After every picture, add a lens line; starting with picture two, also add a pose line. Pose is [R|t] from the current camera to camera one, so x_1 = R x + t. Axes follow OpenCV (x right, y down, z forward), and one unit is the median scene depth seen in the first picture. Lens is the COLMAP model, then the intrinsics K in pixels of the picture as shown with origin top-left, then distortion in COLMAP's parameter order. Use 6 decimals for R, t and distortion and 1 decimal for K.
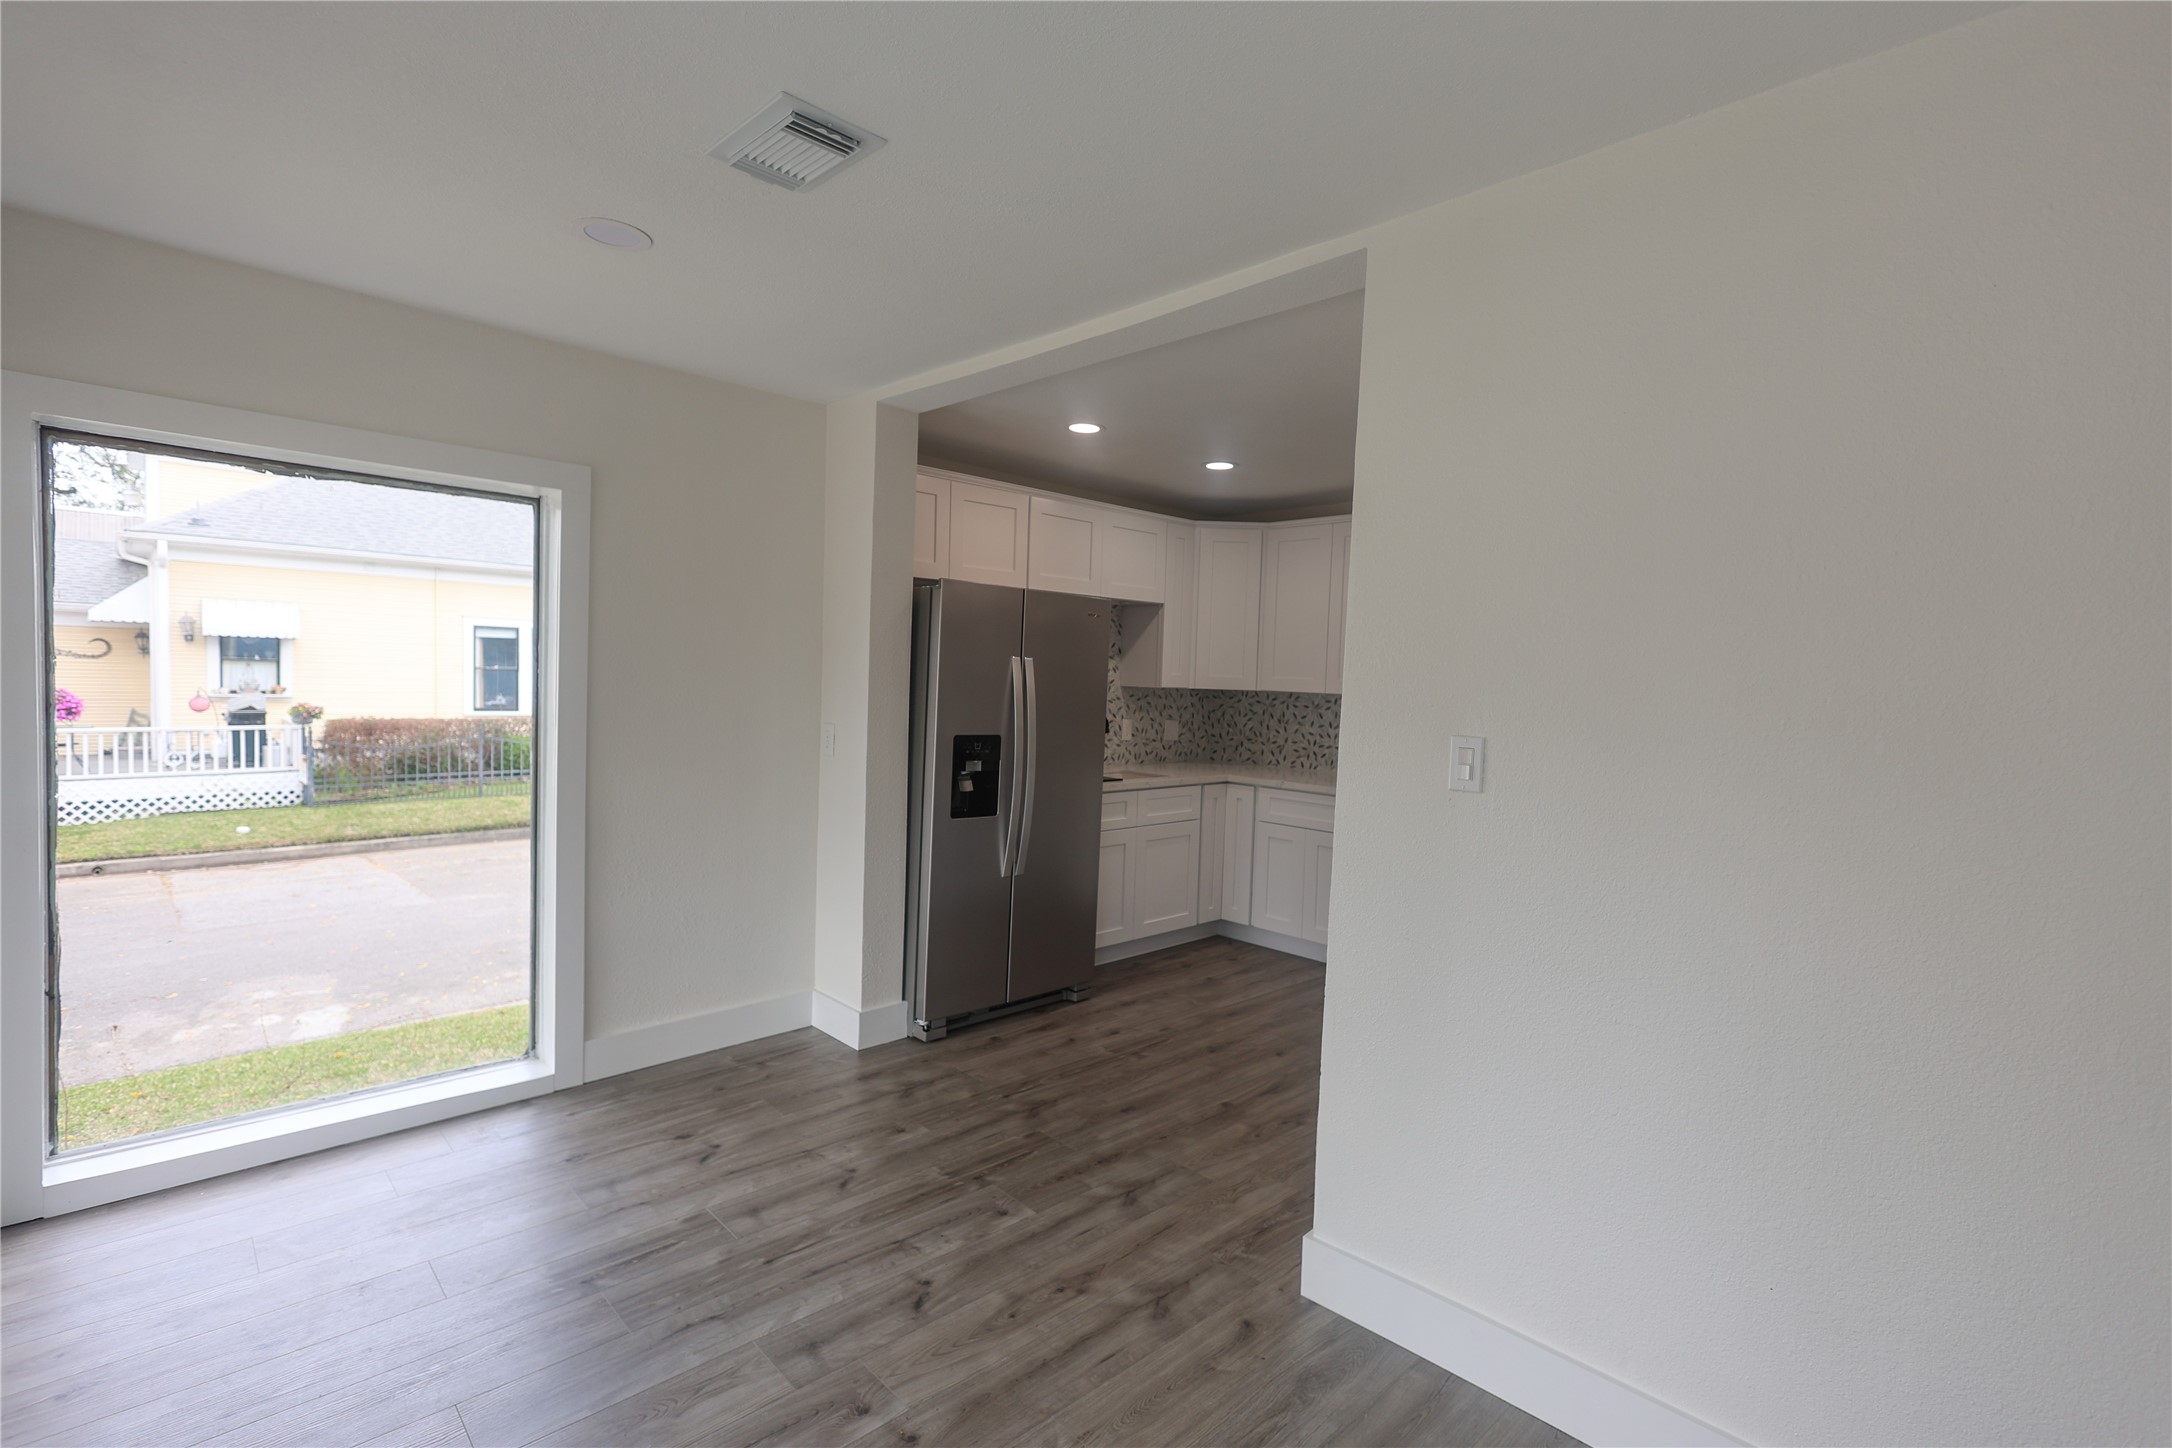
lens RADIAL K [[1004.6, 0, 1091.1], [0, 1004.6, 725.9], [0, 0, 1]] dist [0.002903, 0.000352]
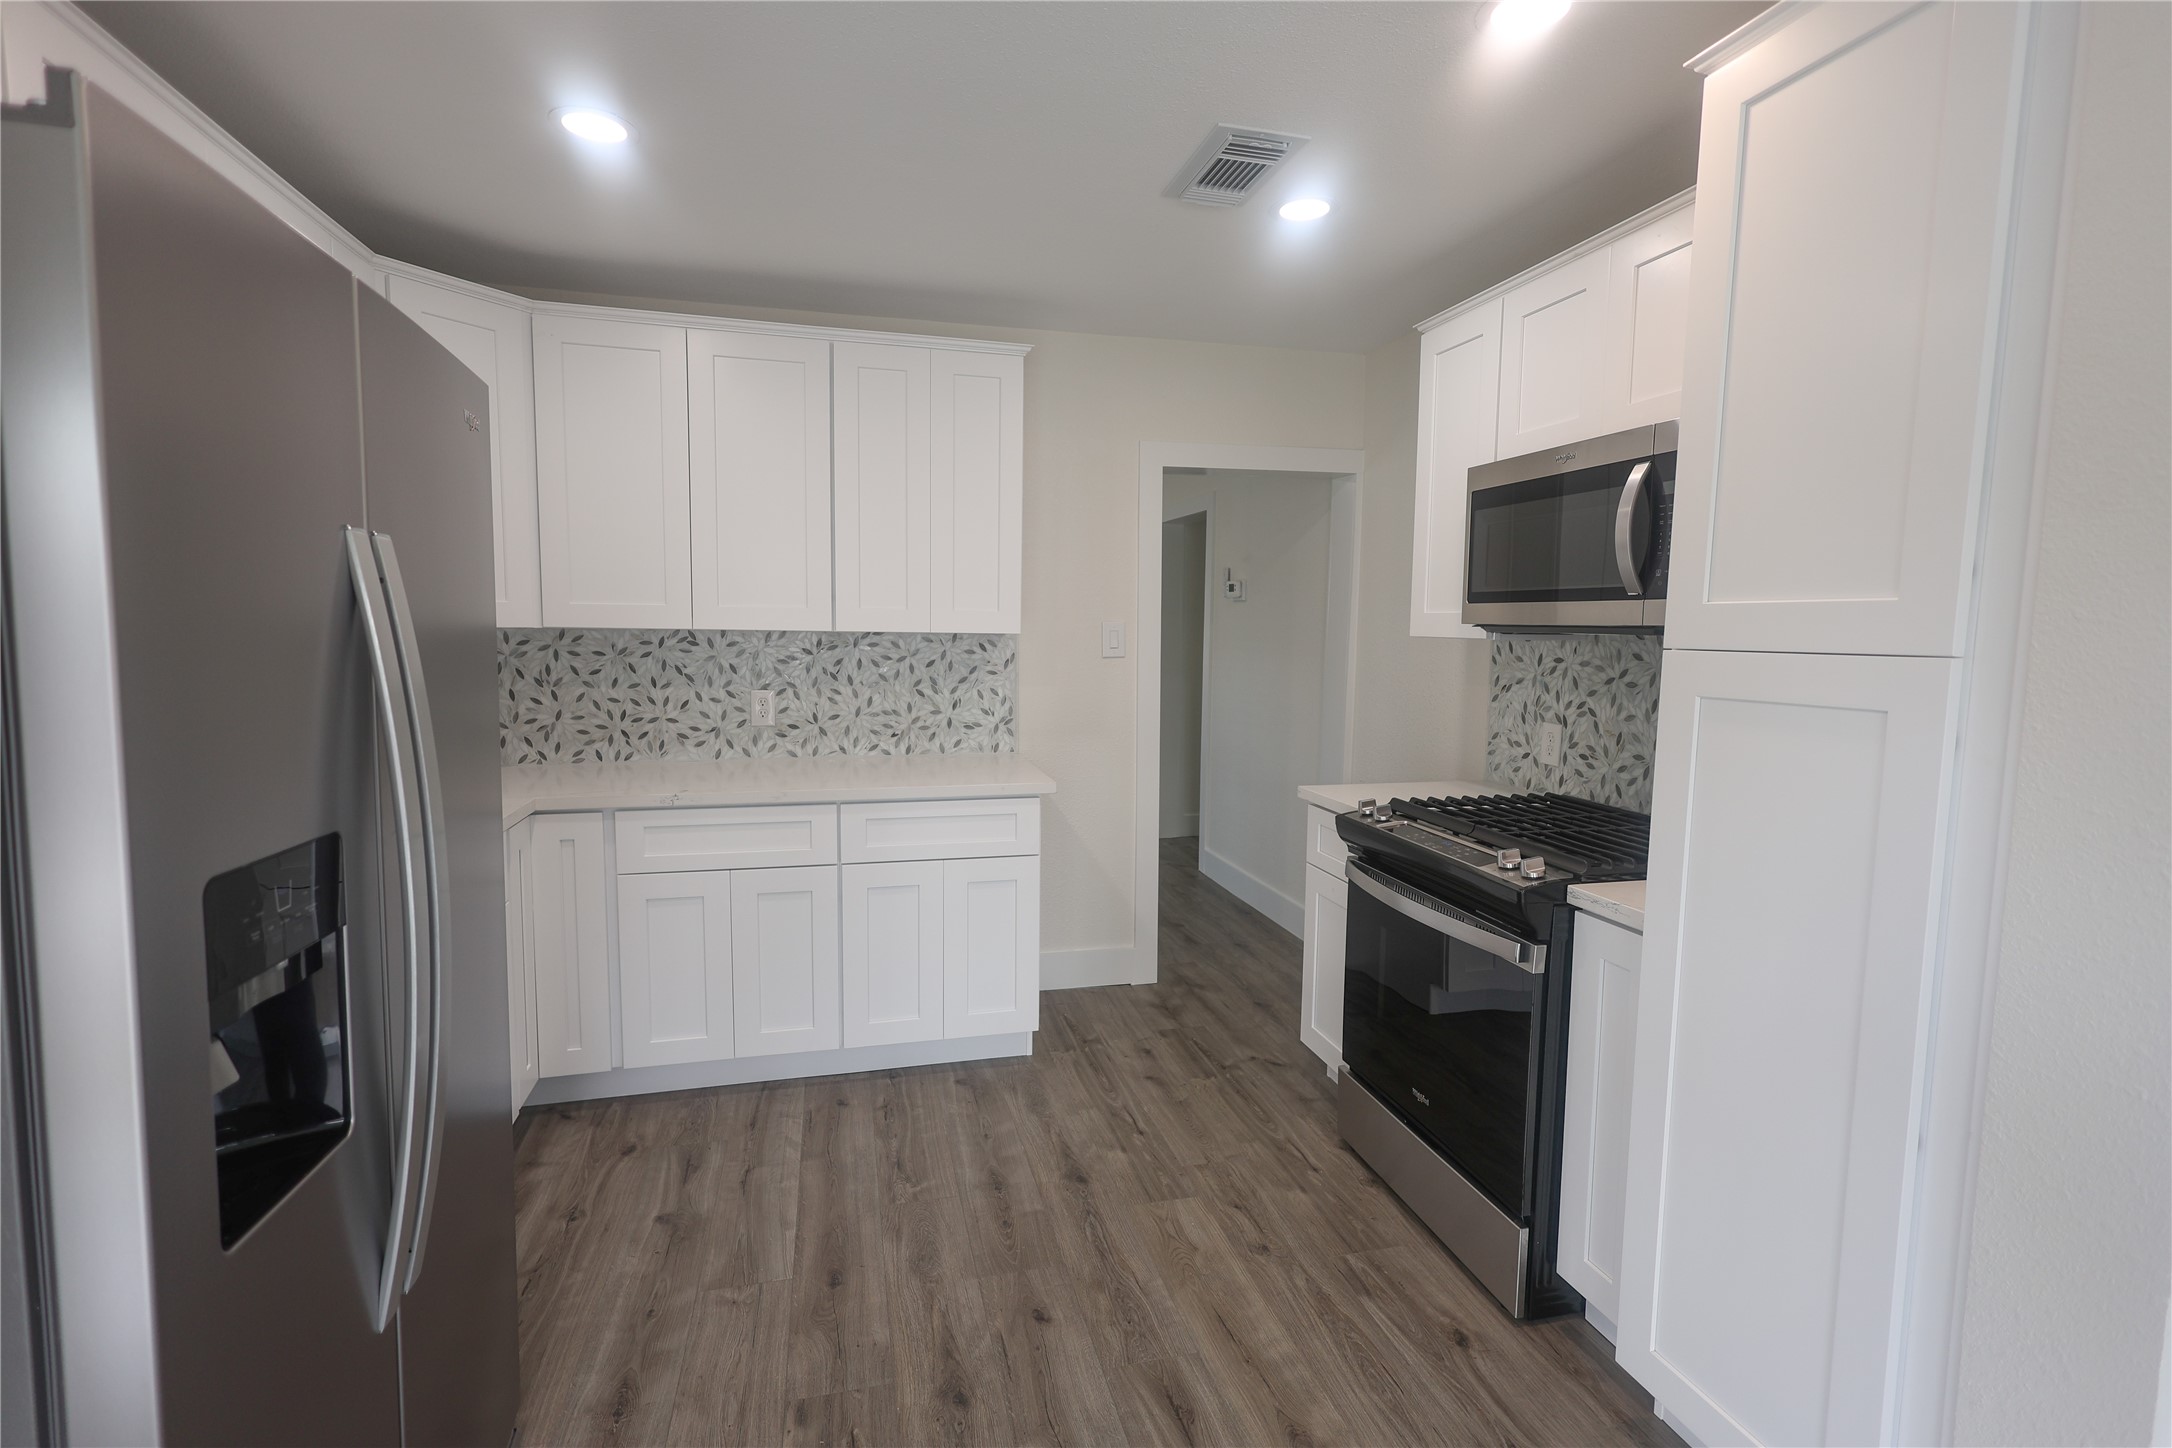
lens RADIAL K [[1004.6, 0, 1090.5], [0, 1004.6, 716.0], [0, 0, 1]] dist [0.002903, 0.000352]
pose [[0.486729, -0.105154, 0.867201, -0.164058], [0.046618, 0.994441, 0.094418, -0.027177], [-0.872308, -0.005529, 0.488925, 0.521666]]
